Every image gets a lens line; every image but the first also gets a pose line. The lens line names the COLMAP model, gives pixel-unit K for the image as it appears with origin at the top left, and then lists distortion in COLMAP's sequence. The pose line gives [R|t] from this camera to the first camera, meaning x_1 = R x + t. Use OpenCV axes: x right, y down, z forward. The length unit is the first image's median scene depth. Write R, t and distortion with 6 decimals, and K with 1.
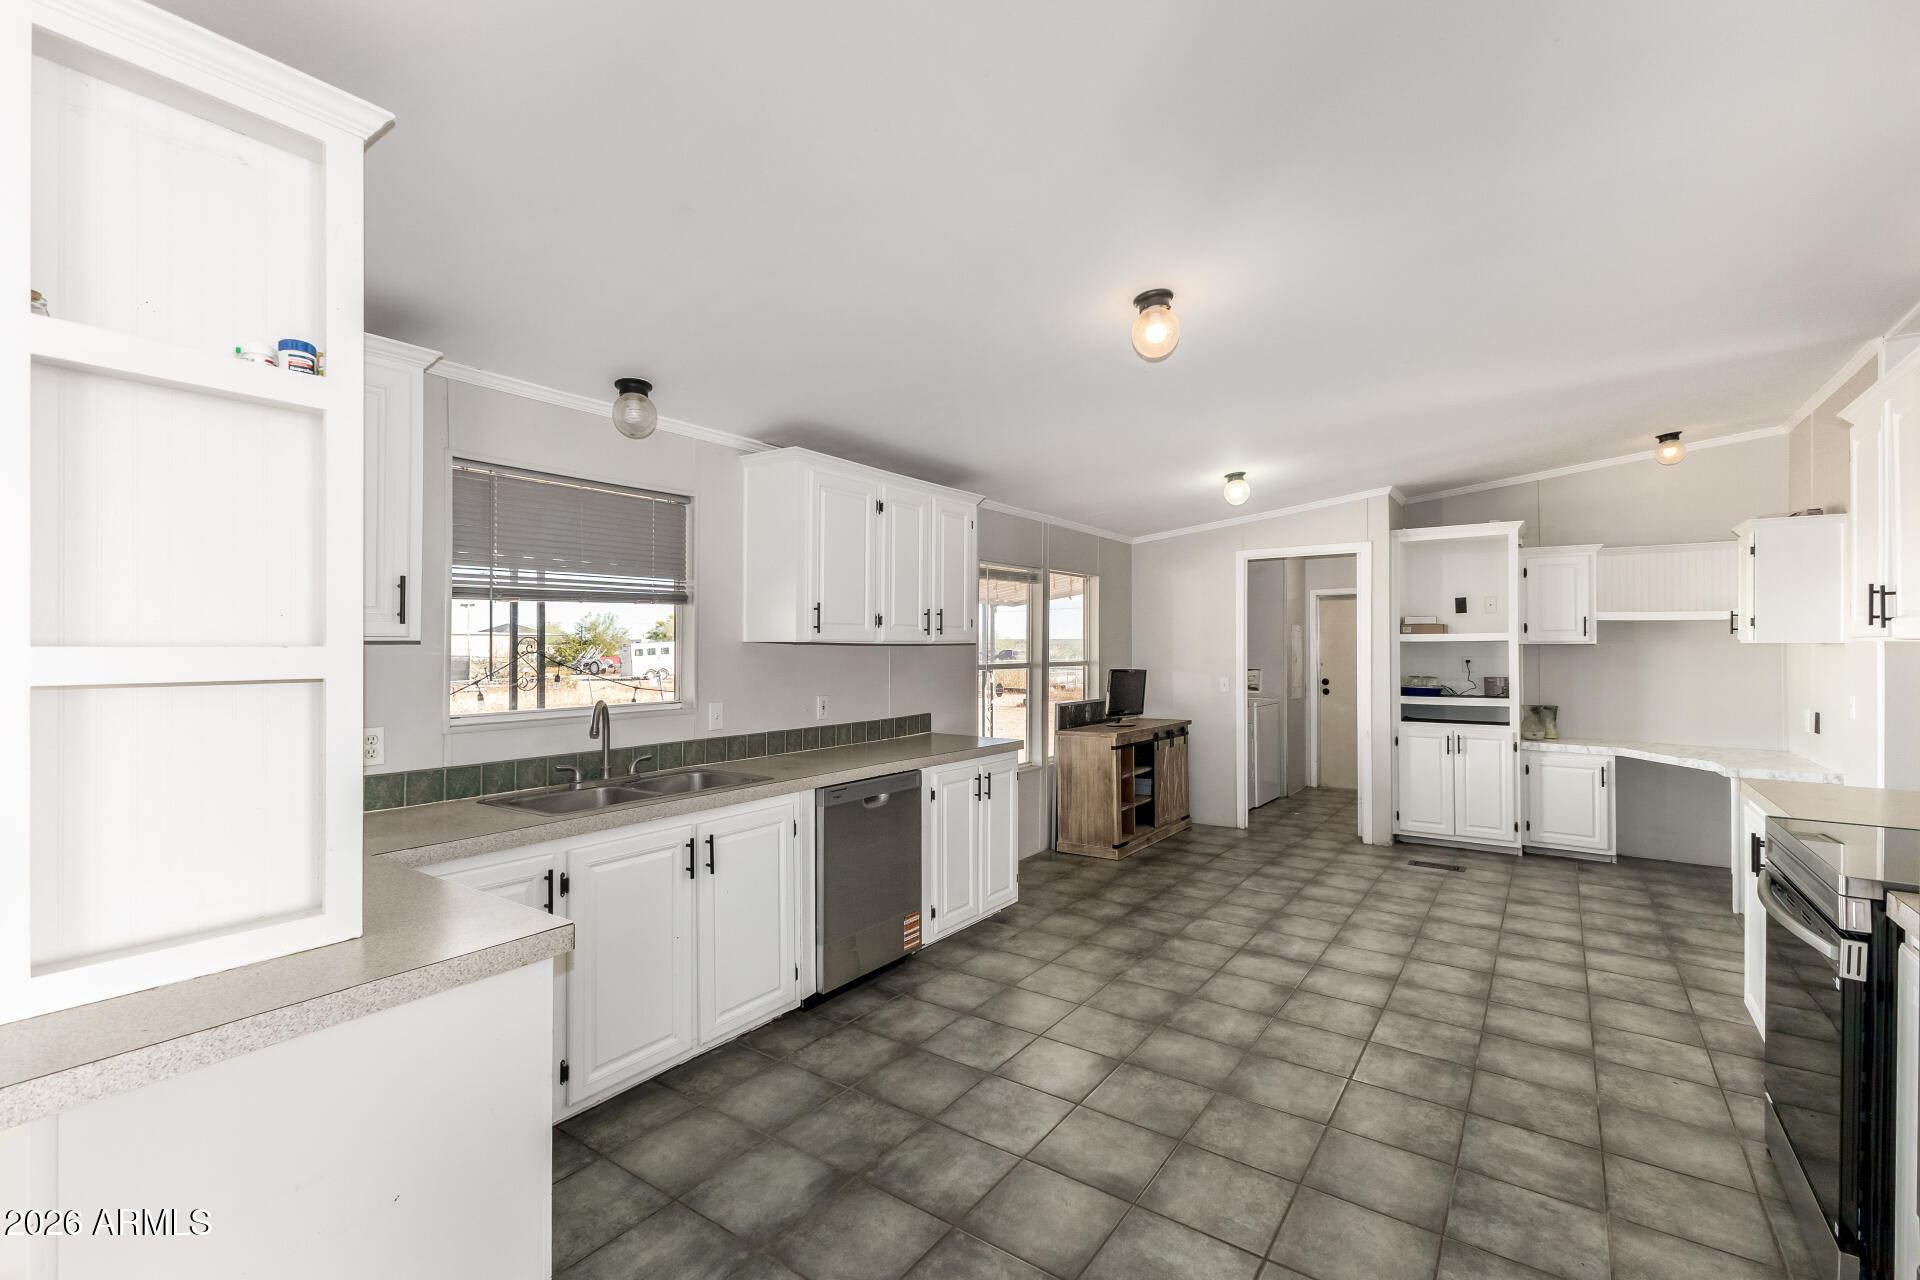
lens RADIAL K [[844.9, 0, 965.7], [0, 844.9, 644.5], [0, 0, 1]] dist [0.015119, -0.000018]
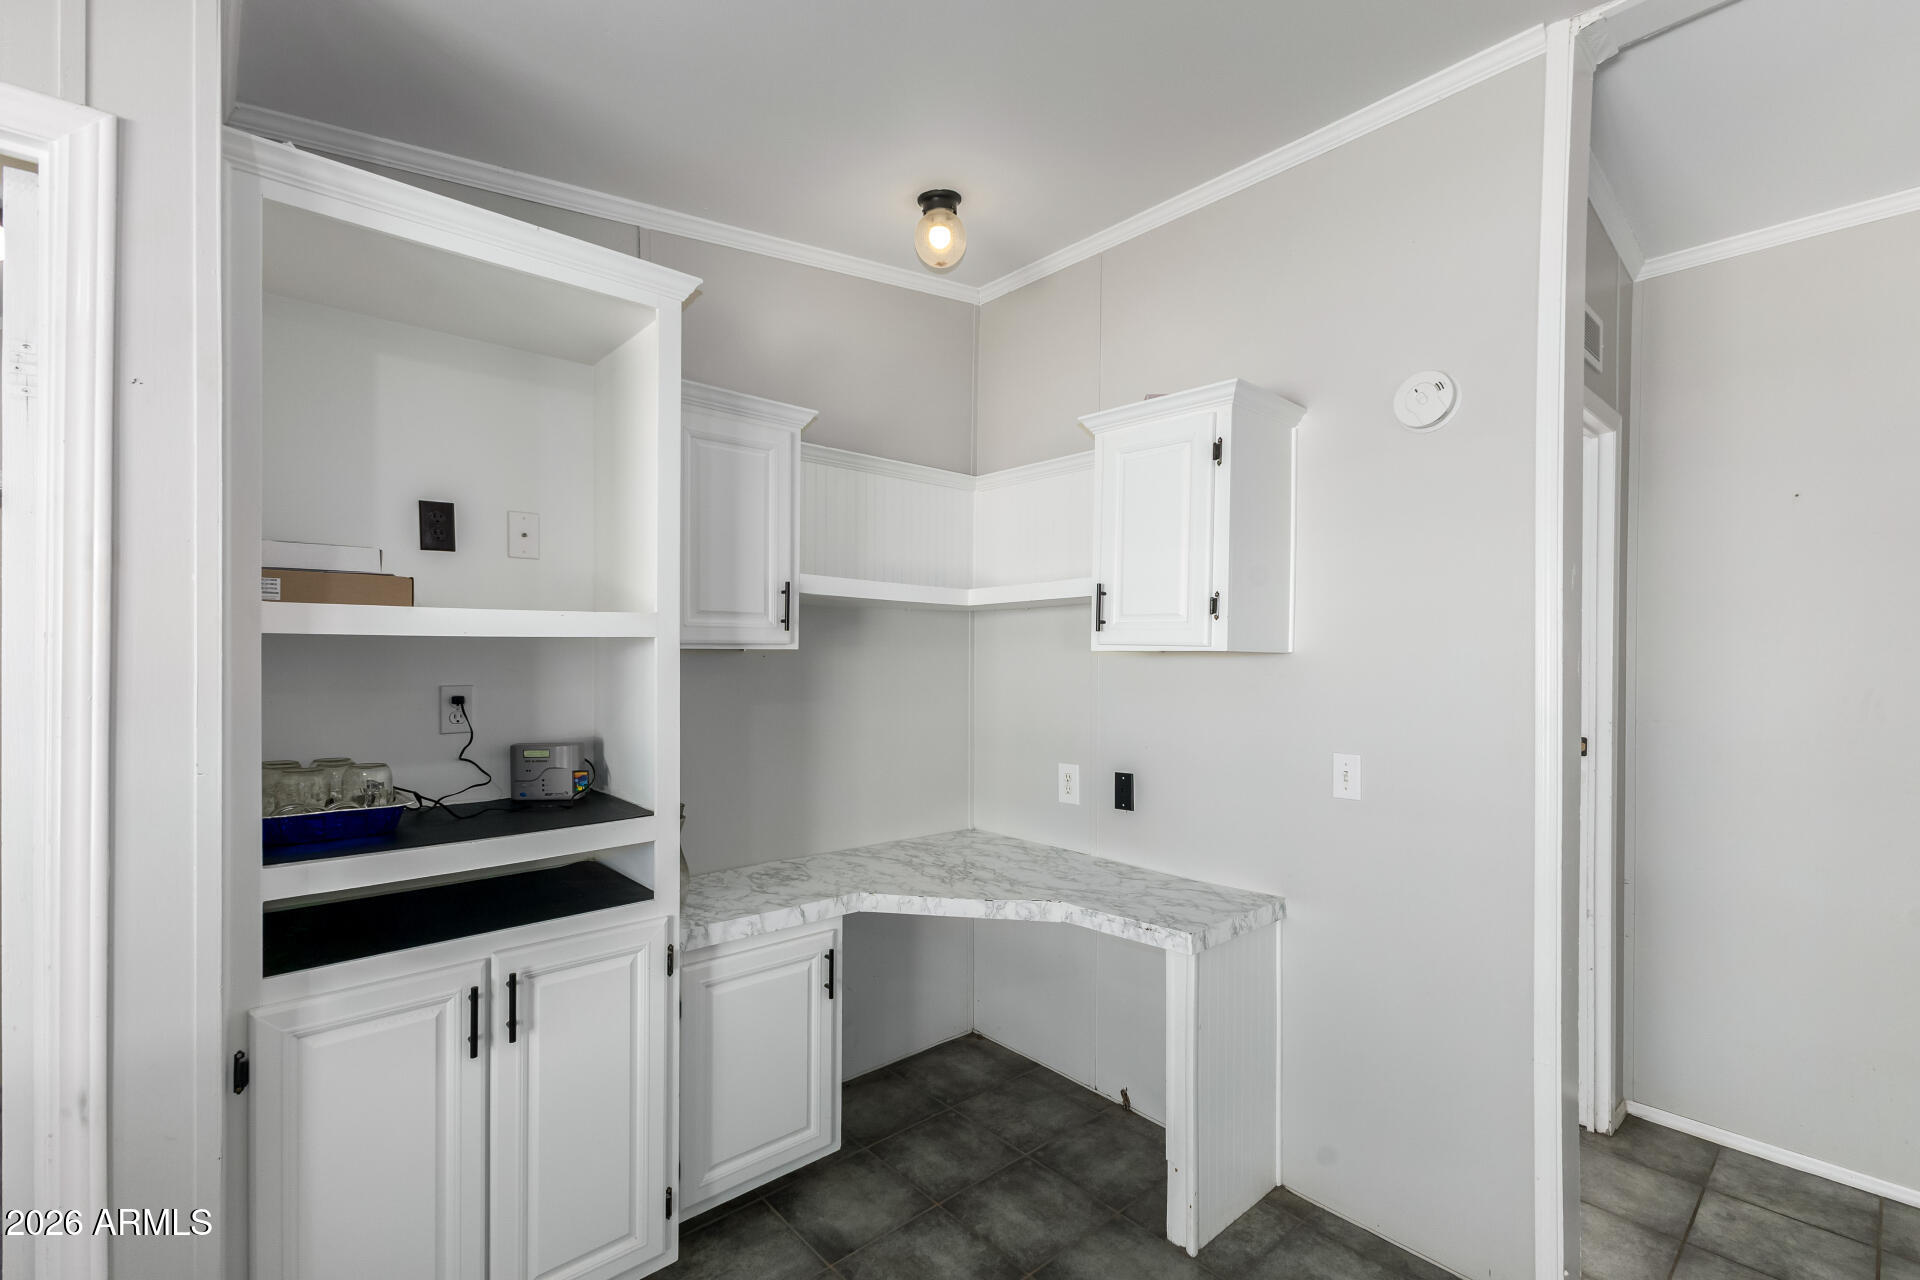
lens RADIAL K [[844.9, 0, 968.2], [0, 844.9, 656.5], [0, 0, 1]] dist [0.015119, -0.000018]
pose [[0.226237, 0.002127, 0.974070, 0.342837], [-0.006183, 0.999981, -0.000747, 0.002199], [-0.974053, -0.005853, 0.226246, 0.791276]]
